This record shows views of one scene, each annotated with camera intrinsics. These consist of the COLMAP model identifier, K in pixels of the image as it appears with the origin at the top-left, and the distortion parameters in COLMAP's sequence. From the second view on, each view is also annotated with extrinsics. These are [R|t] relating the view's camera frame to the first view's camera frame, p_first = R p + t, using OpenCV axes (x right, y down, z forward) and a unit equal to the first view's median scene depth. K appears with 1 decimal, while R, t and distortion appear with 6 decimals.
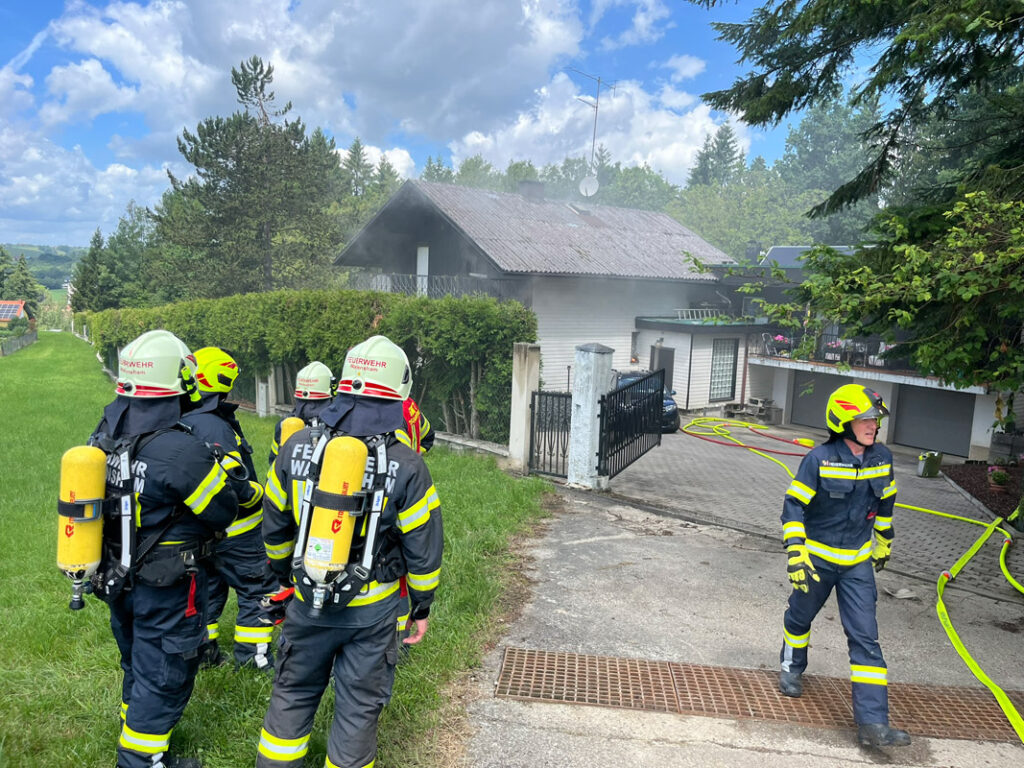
lens RADIAL K [[774.1, 0, 535.3], [0, 774.1, 388.0], [0, 0, 1]] dist [0.090617, -0.126485]
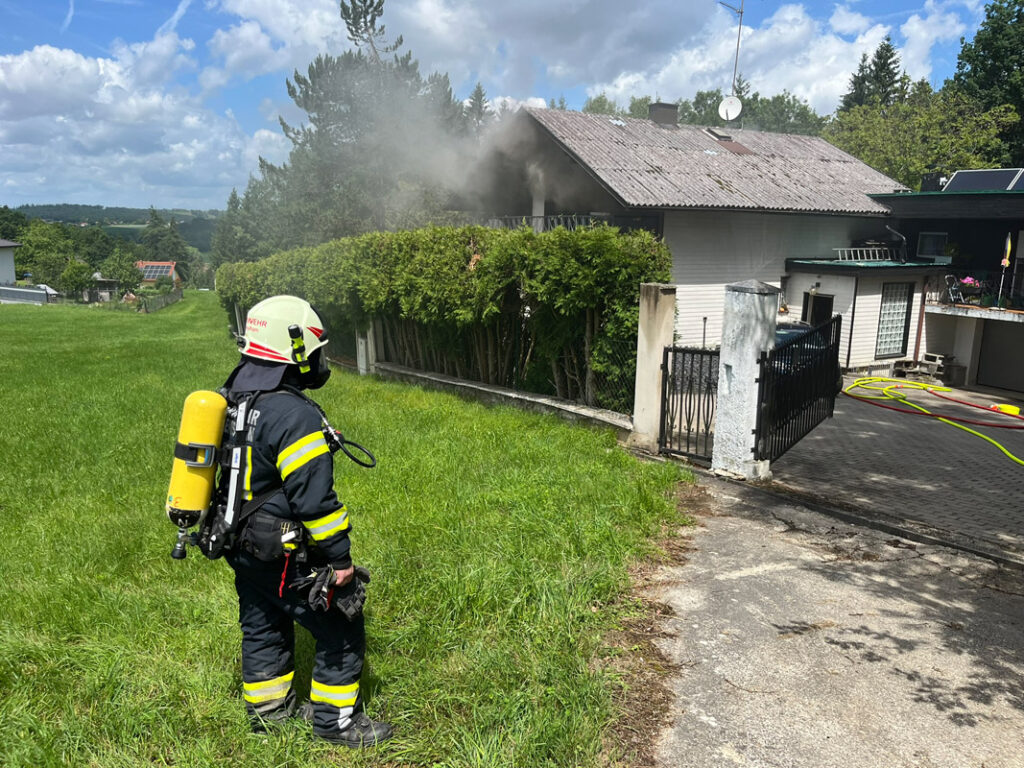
lens RADIAL K [[774.1, 0, 535.3], [0, 774.1, 388.0], [0, 0, 1]] dist [0.090617, -0.126485]
pose [[0.987013, 0.006598, -0.160503, -0.004886], [0.002569, 0.998380, 0.056835, 0.000601], [0.160618, -0.056509, 0.985398, 0.163789]]
